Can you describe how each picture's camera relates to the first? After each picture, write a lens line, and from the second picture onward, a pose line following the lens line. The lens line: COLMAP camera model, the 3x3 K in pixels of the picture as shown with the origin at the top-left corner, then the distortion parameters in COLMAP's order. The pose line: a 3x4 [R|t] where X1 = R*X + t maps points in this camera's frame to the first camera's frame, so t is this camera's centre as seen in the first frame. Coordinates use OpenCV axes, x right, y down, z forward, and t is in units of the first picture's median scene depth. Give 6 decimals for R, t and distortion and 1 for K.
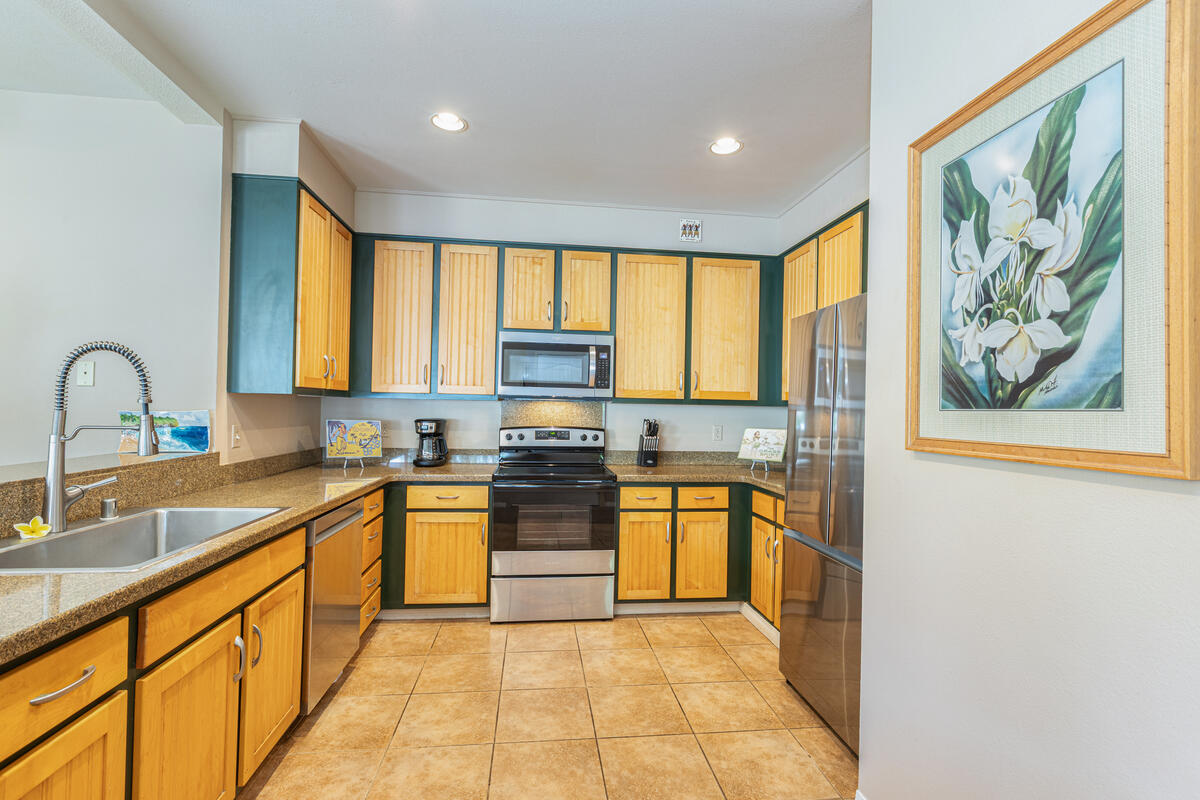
lens RADIAL K [[539.2, 0, 599.9], [0, 539.2, 402.3], [0, 0, 1]] dist [0.000663, 0.000449]
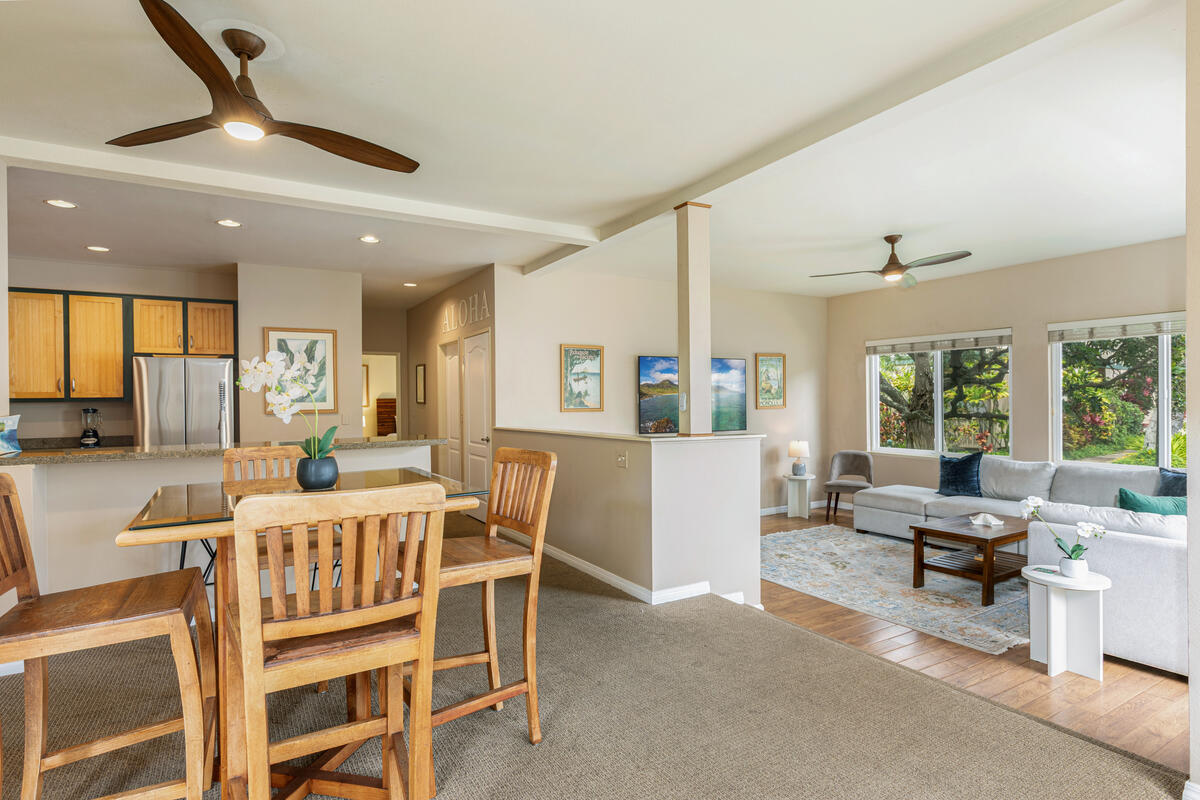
lens RADIAL K [[621.2, 0, 598.8], [0, 621.2, 403.4], [0, 0, 1]] dist [0.002631, -0.000082]
pose [[-0.400892, -0.019767, 0.915912, -2.204980], [-0.007831, 0.999805, 0.018149, -0.039924], [-0.916092, 0.000103, -0.400968, 0.352341]]
